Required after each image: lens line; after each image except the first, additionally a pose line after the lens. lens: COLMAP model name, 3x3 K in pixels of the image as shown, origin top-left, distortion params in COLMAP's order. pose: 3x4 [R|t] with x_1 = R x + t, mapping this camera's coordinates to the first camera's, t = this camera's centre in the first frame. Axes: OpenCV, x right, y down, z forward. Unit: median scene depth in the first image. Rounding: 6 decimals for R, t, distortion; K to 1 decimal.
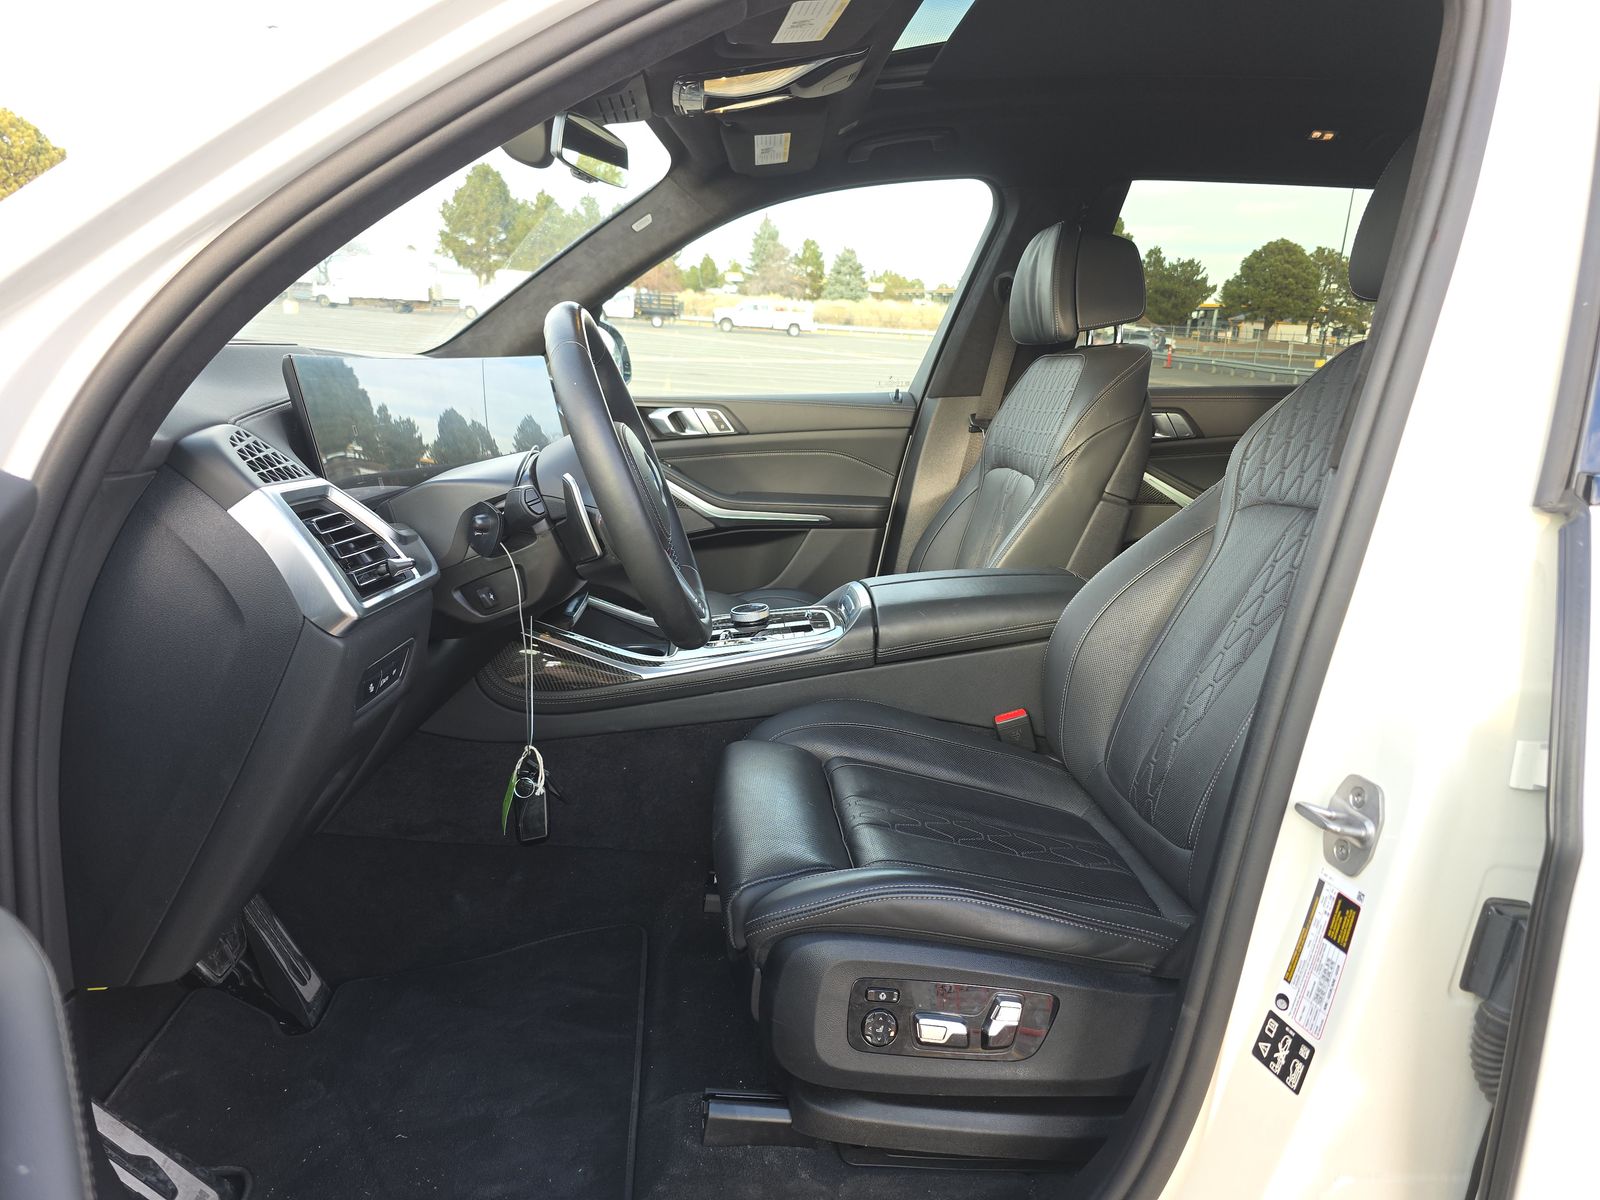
lens RADIAL K [[1100.9, 0, 801.0], [0, 1100.9, 586.5], [0, 0, 1]] dist [0.030976, -0.022320]
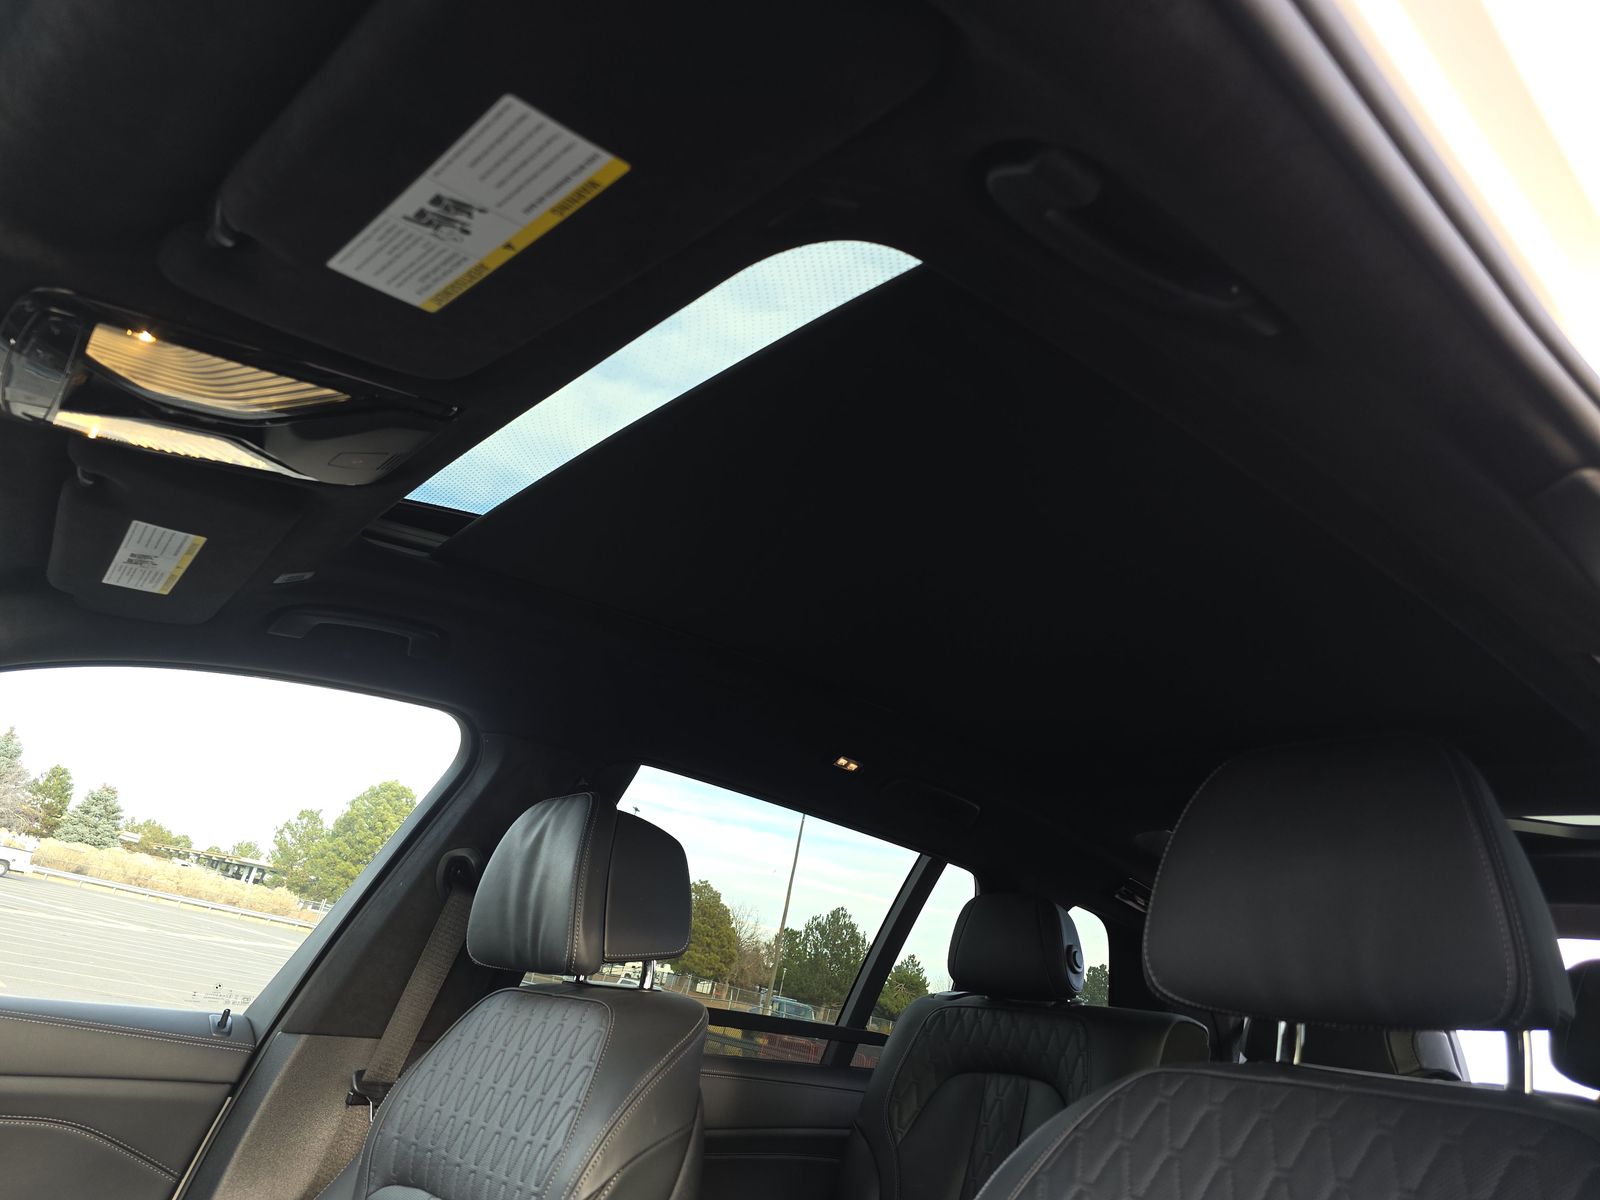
lens RADIAL K [[1100.9, 0, 801.0], [0, 1100.9, 586.5], [0, 0, 1]] dist [0.030976, -0.022320]
pose [[0.810695, 0.306511, 0.498823, -0.032277], [-0.010797, 0.859688, -0.510705, -0.081064], [-0.585369, 0.408640, 0.700255, 0.345140]]
